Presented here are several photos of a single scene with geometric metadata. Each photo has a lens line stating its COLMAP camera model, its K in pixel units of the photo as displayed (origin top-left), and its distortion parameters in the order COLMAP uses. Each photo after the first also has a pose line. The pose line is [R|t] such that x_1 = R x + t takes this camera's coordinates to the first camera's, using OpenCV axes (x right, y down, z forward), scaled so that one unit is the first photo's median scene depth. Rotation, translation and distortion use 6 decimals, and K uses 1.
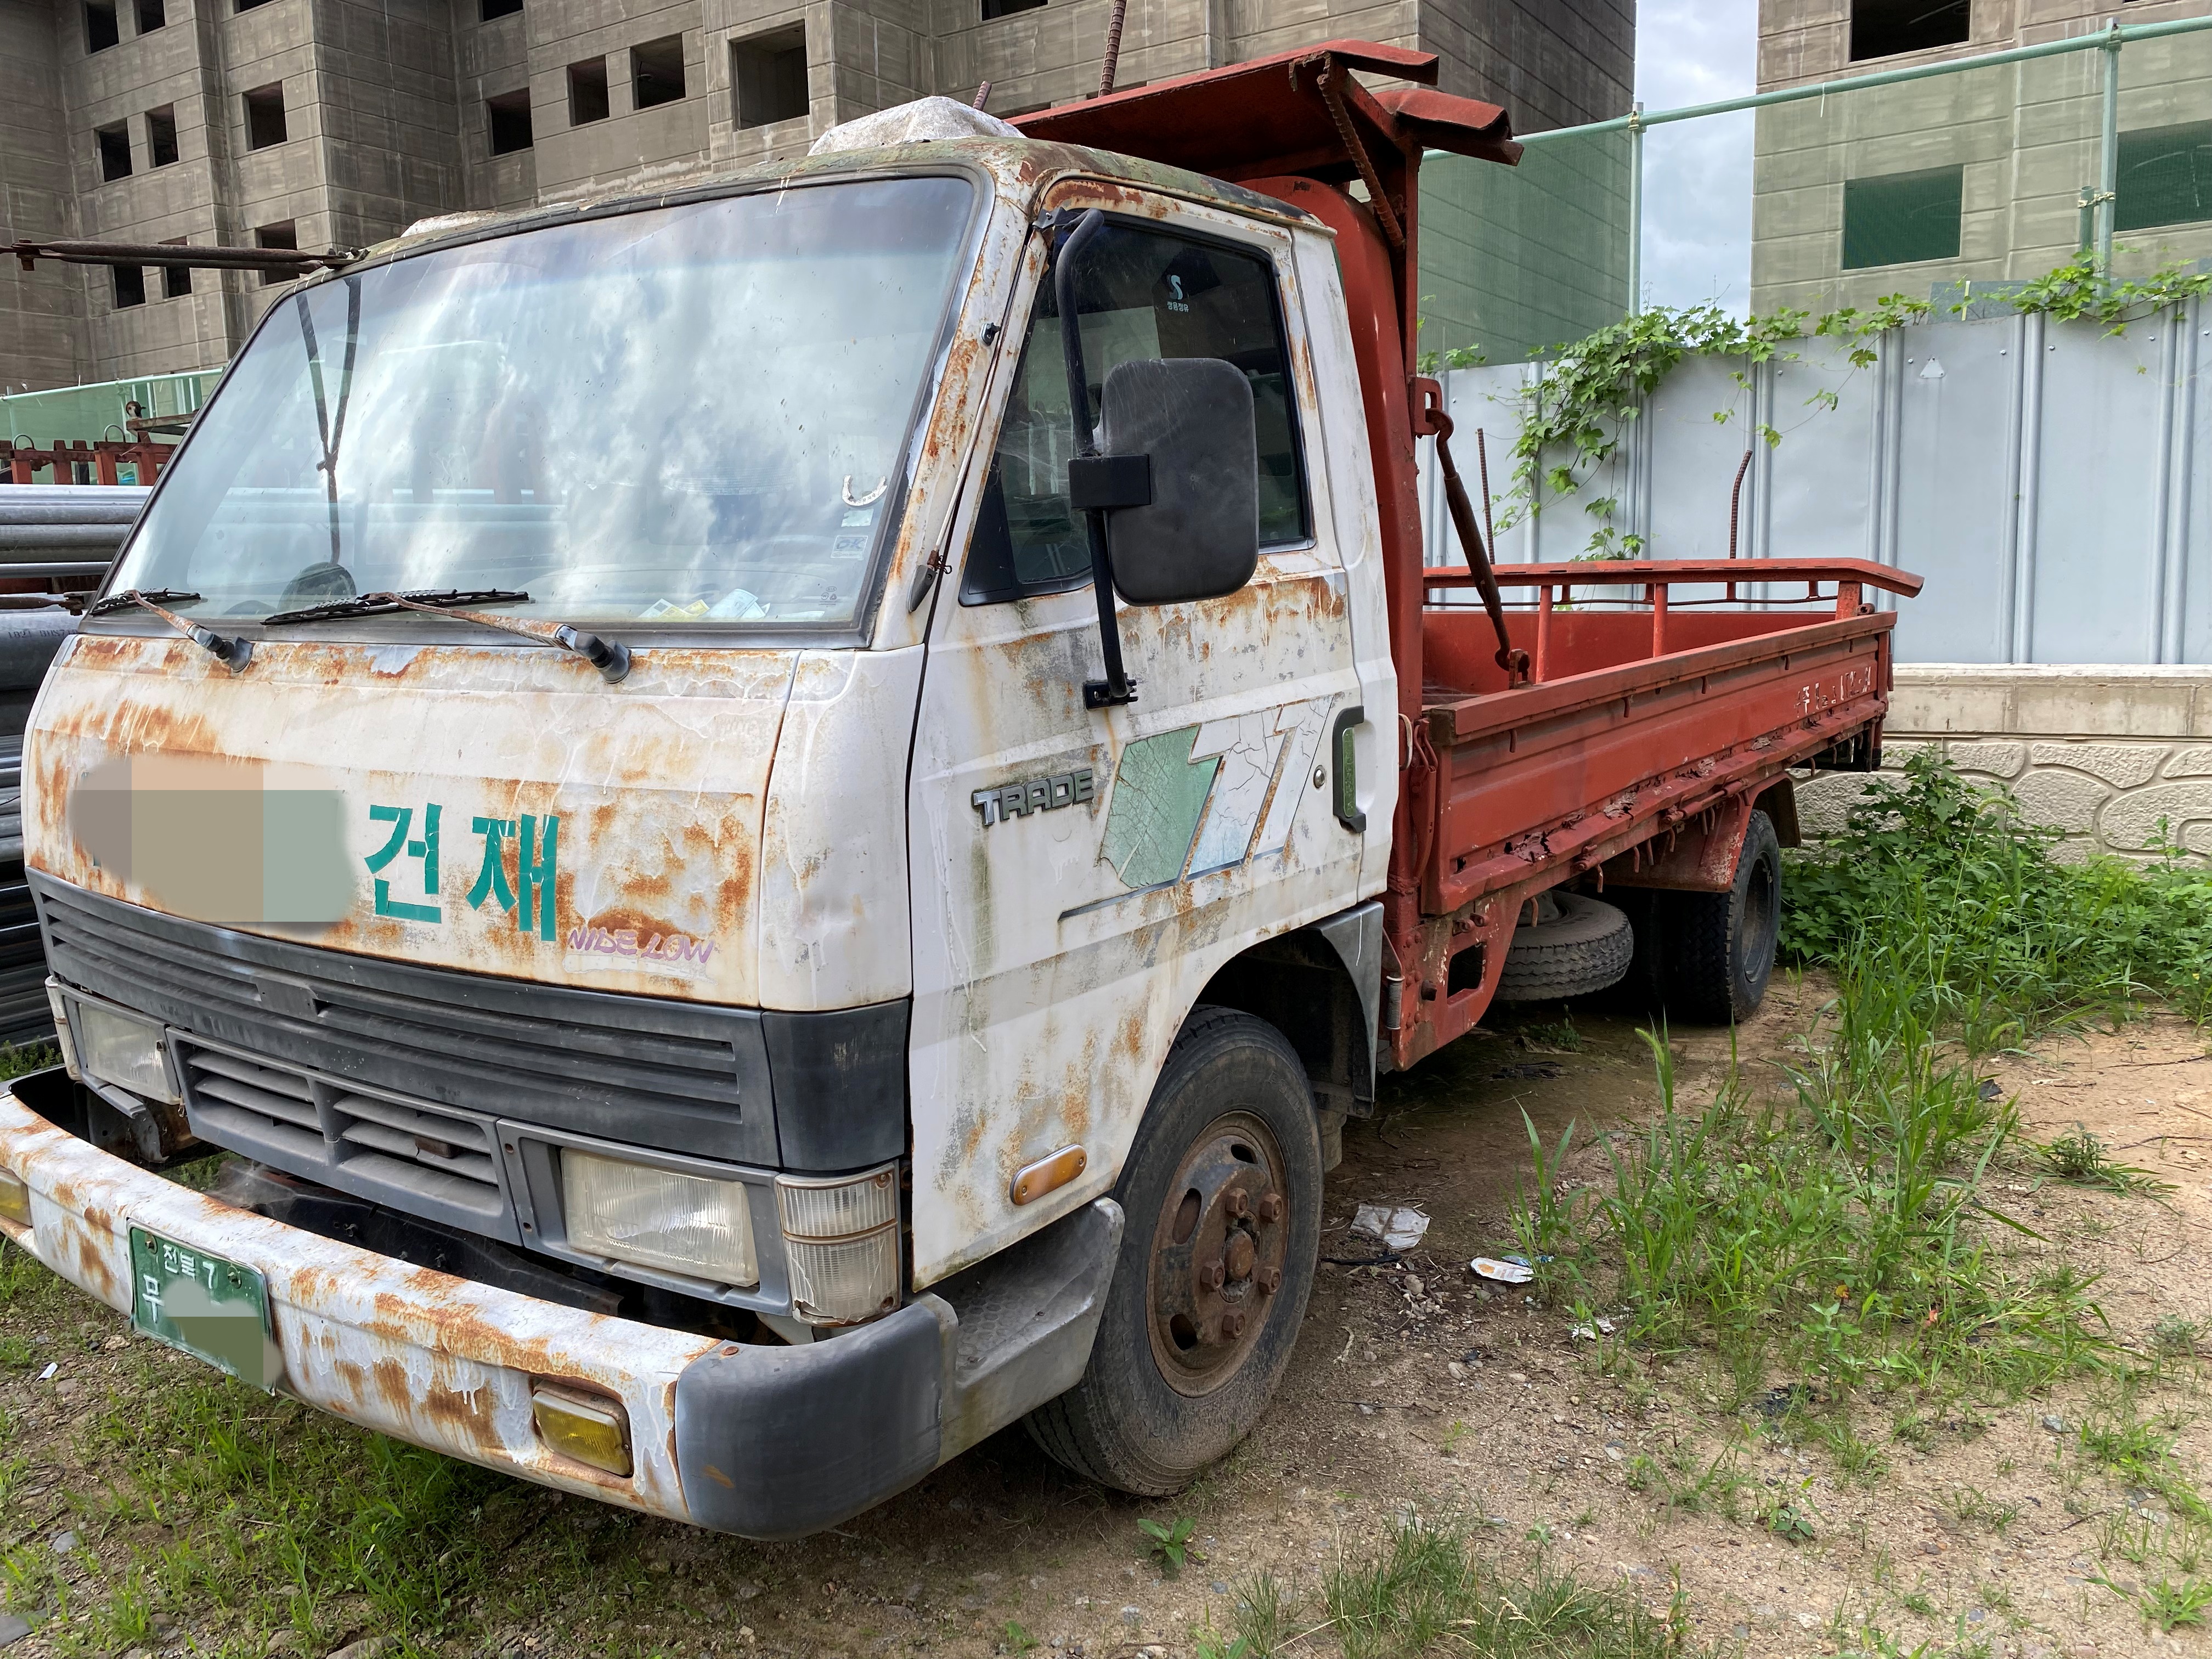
lens RADIAL K [[1700.7, 0, 1110.2], [0, 1700.7, 826.0], [0, 0, 1]] dist [0.034310, -0.054228]
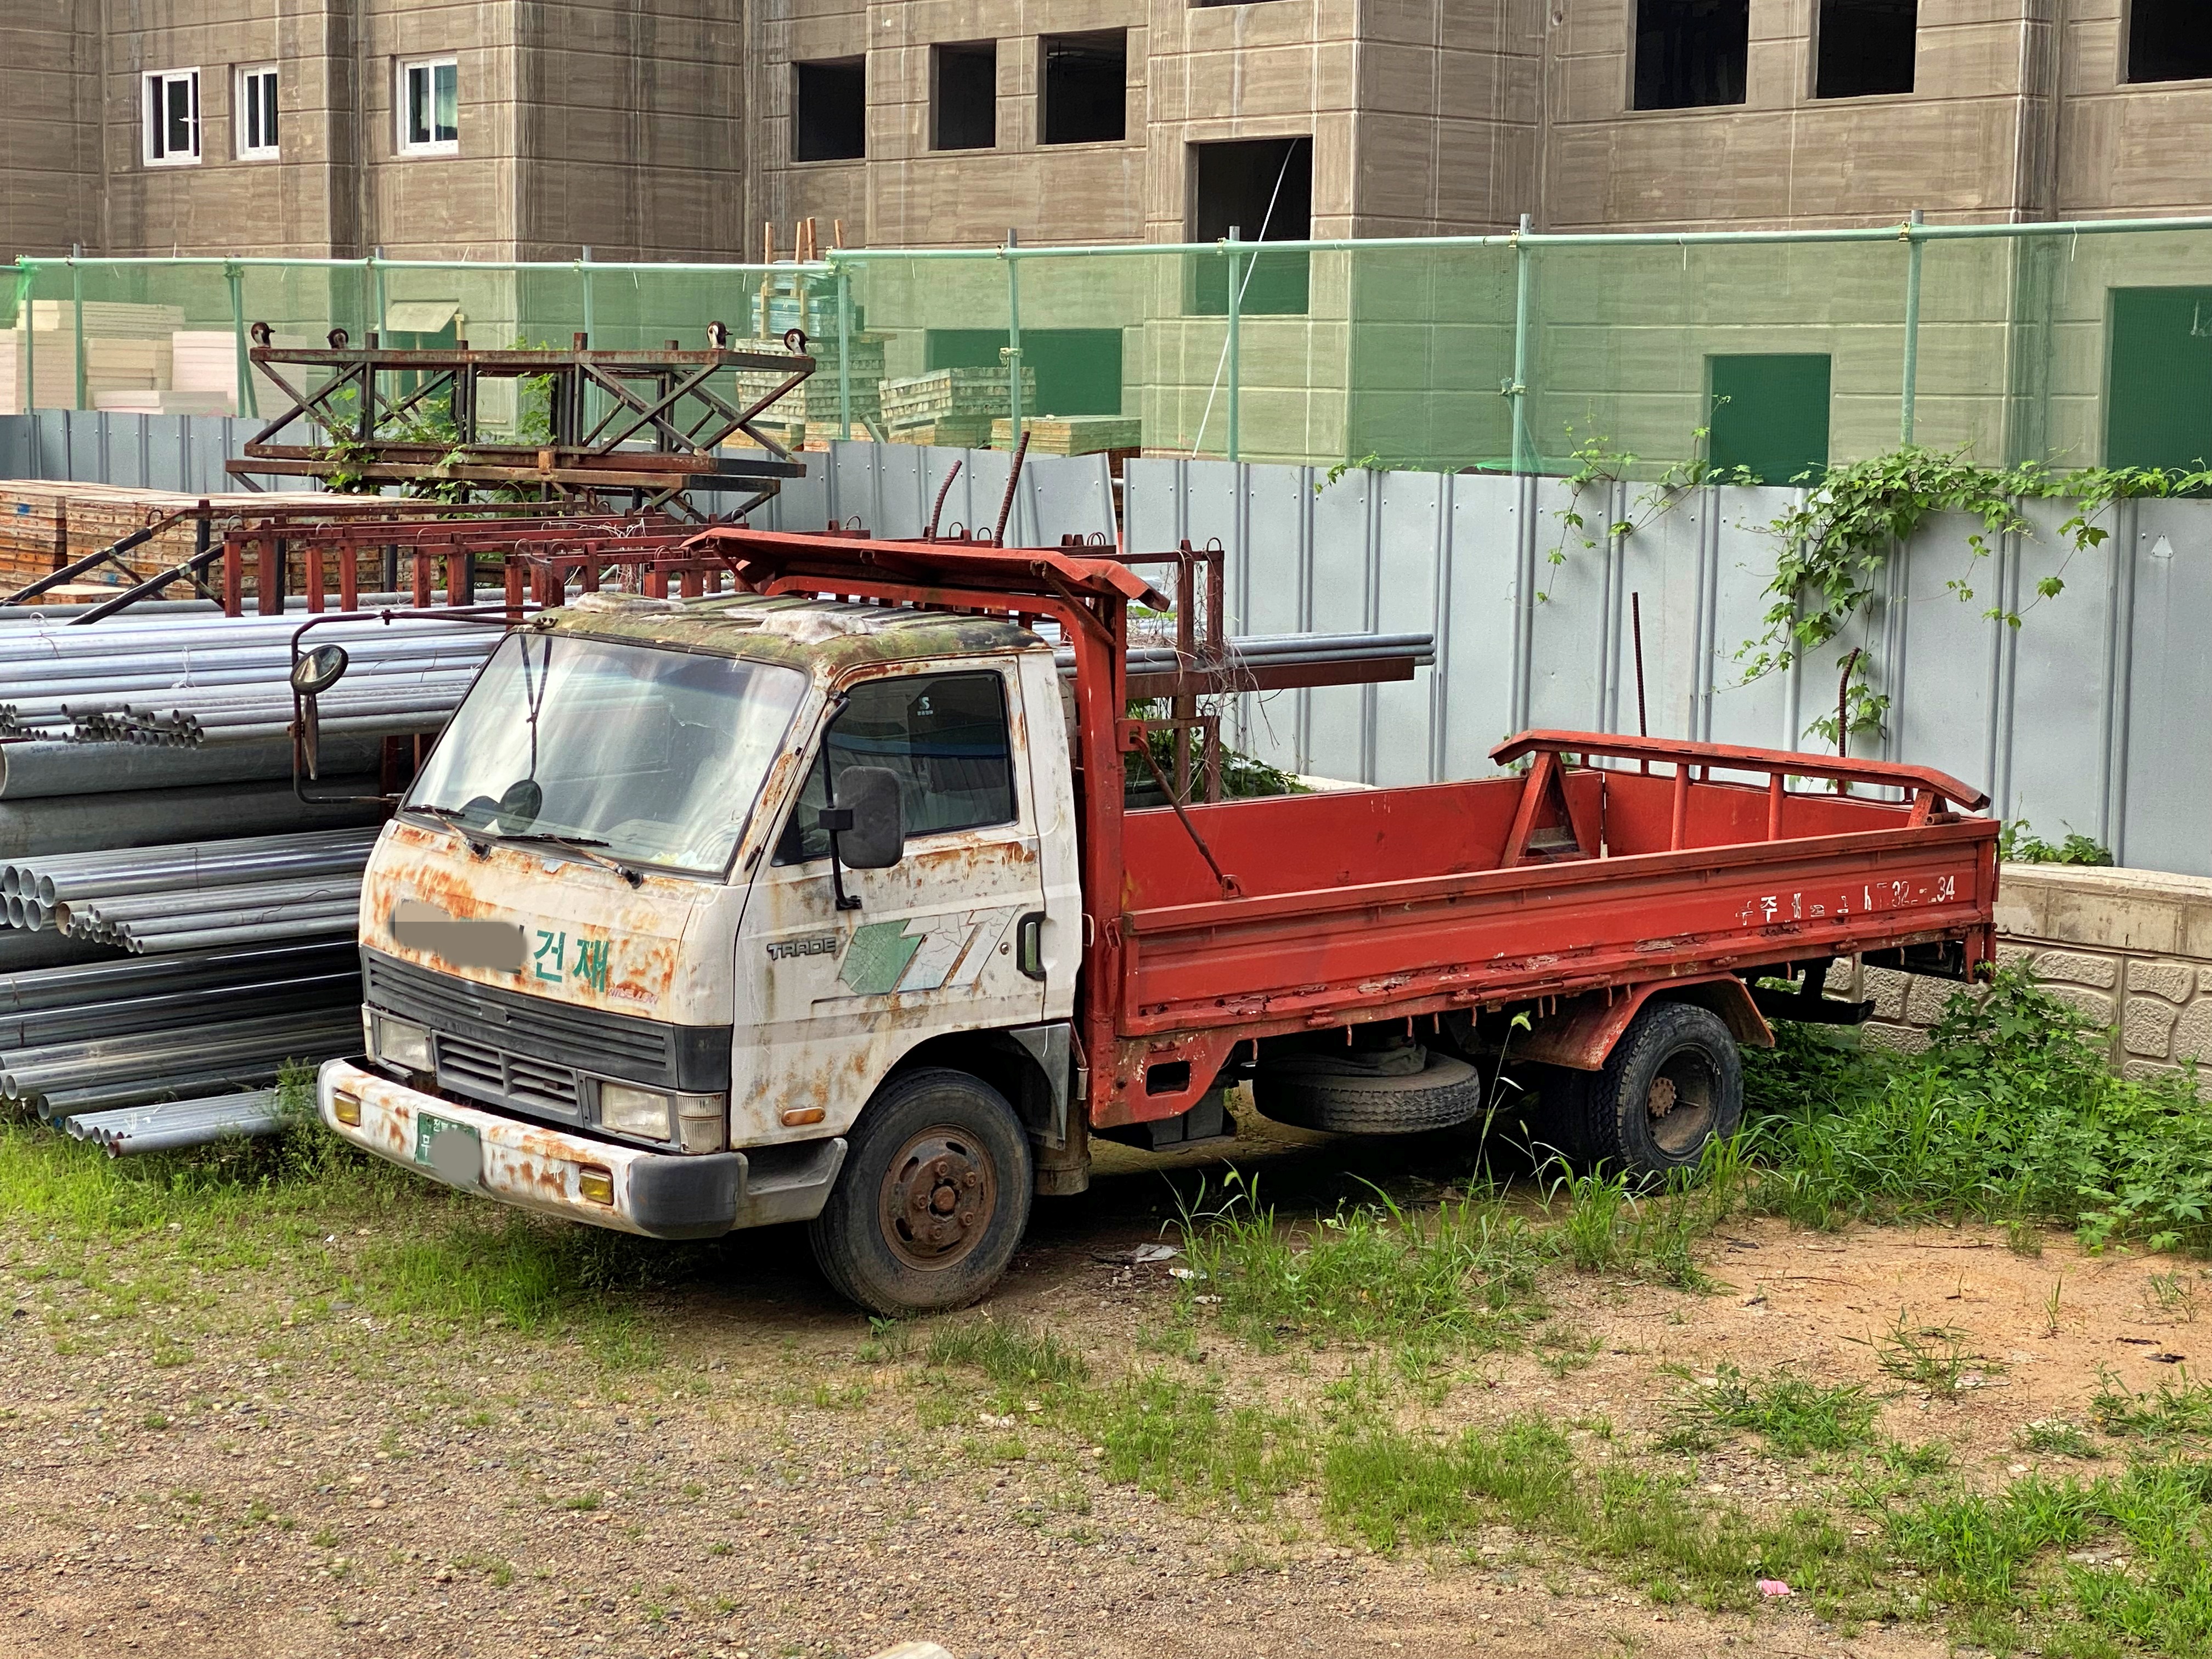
lens RADIAL K [[4160.4, 0, 1107.9], [0, 4160.4, 830.4], [0, 0, 1]] dist [0.012581, 0.000000]
pose [[0.963964, 0.069381, -0.256828, 1.753879], [-0.078099, 0.996659, -0.023887, -0.072519], [0.254312, 0.043084, 0.966162, -4.265451]]
